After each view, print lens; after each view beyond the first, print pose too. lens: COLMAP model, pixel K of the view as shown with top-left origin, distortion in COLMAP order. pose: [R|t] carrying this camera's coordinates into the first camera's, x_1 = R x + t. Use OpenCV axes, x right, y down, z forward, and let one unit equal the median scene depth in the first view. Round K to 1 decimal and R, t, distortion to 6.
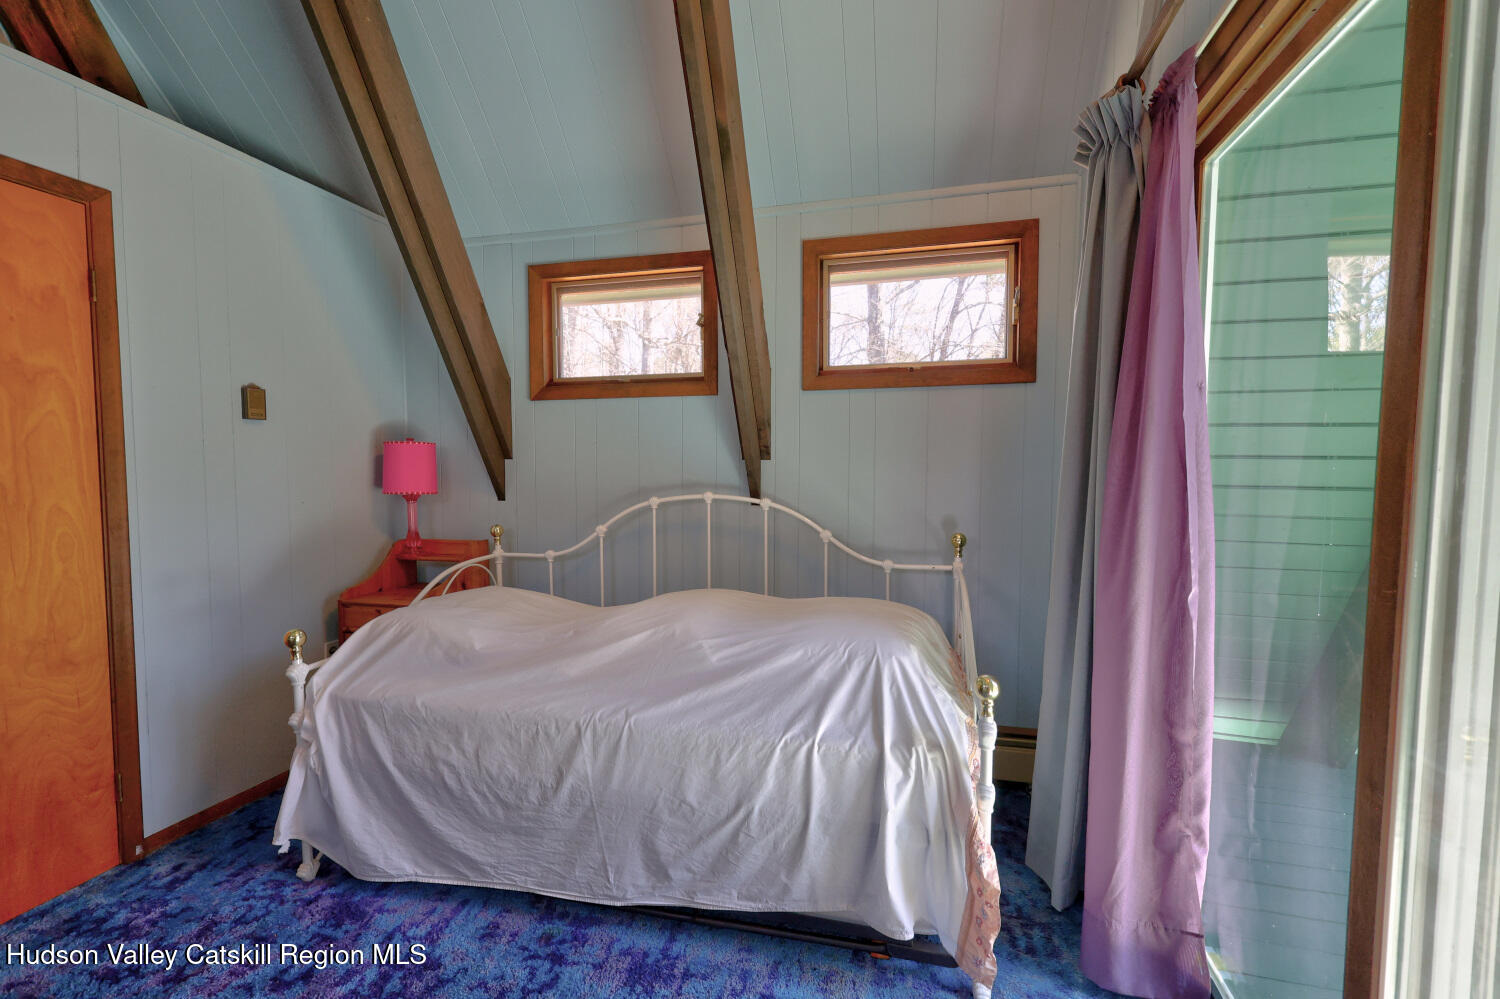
lens RADIAL K [[655.1, 0, 757.5], [0, 655.1, 494.1], [0, 0, 1]] dist [0.003633, 0.000417]
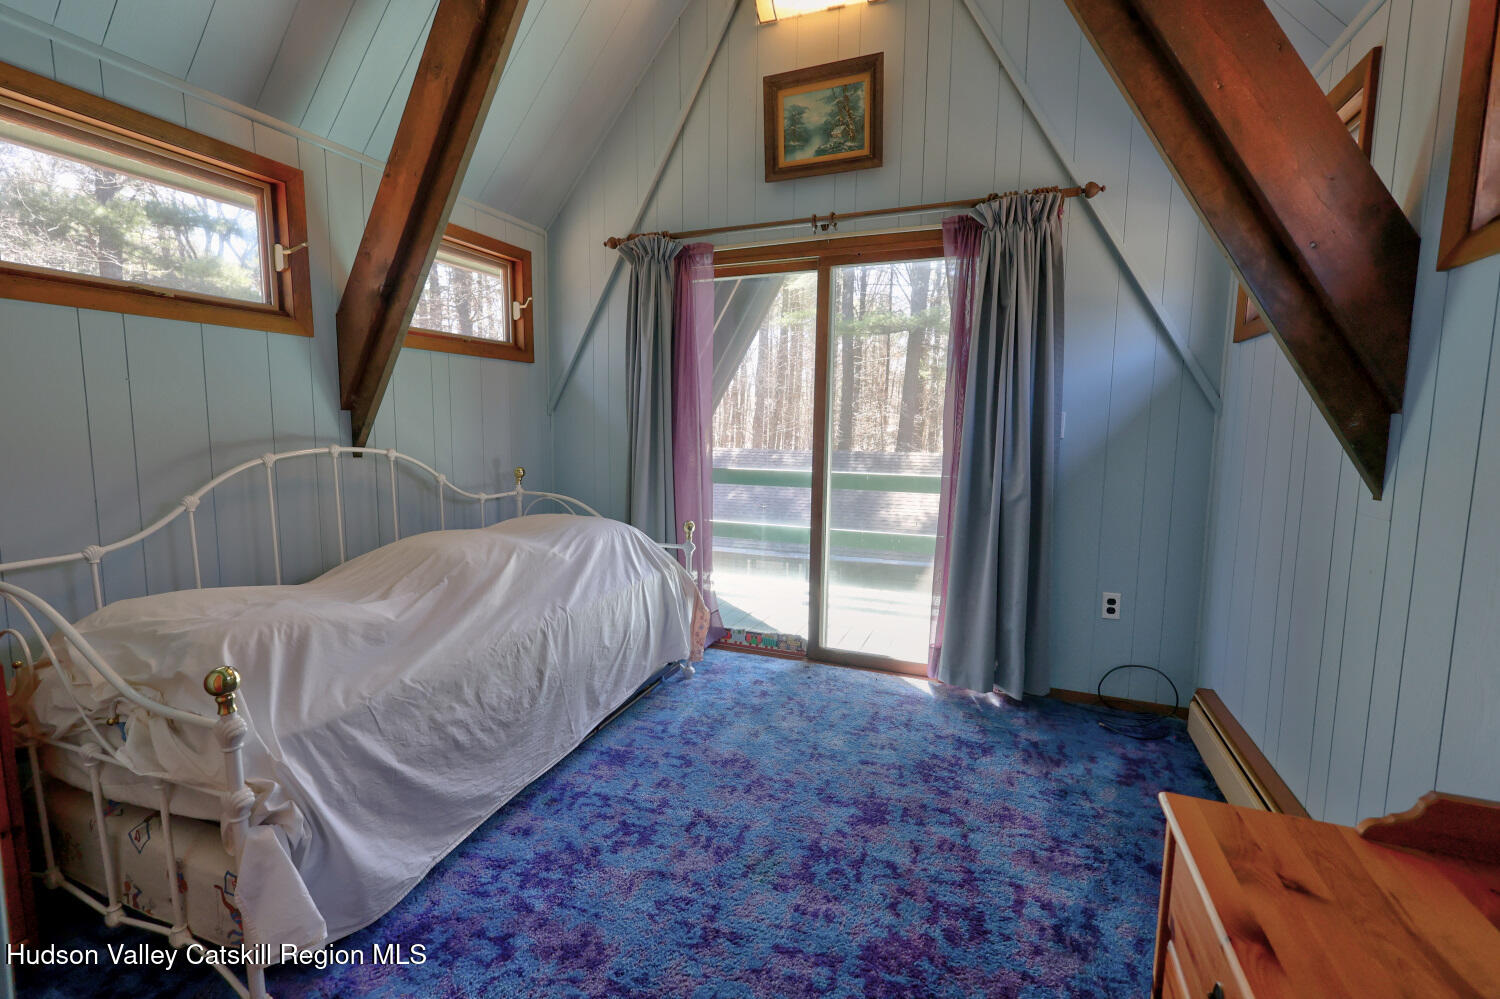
lens RADIAL K [[654.0, 0, 761.7], [0, 654.0, 492.8], [0, 0, 1]] dist [0.003584, -0.000208]
pose [[0.106626, -0.102333, 0.989019, -1.337788], [0.035890, 0.994438, 0.099025, -0.007629], [-0.993651, 0.024938, 0.109706, 0.429247]]
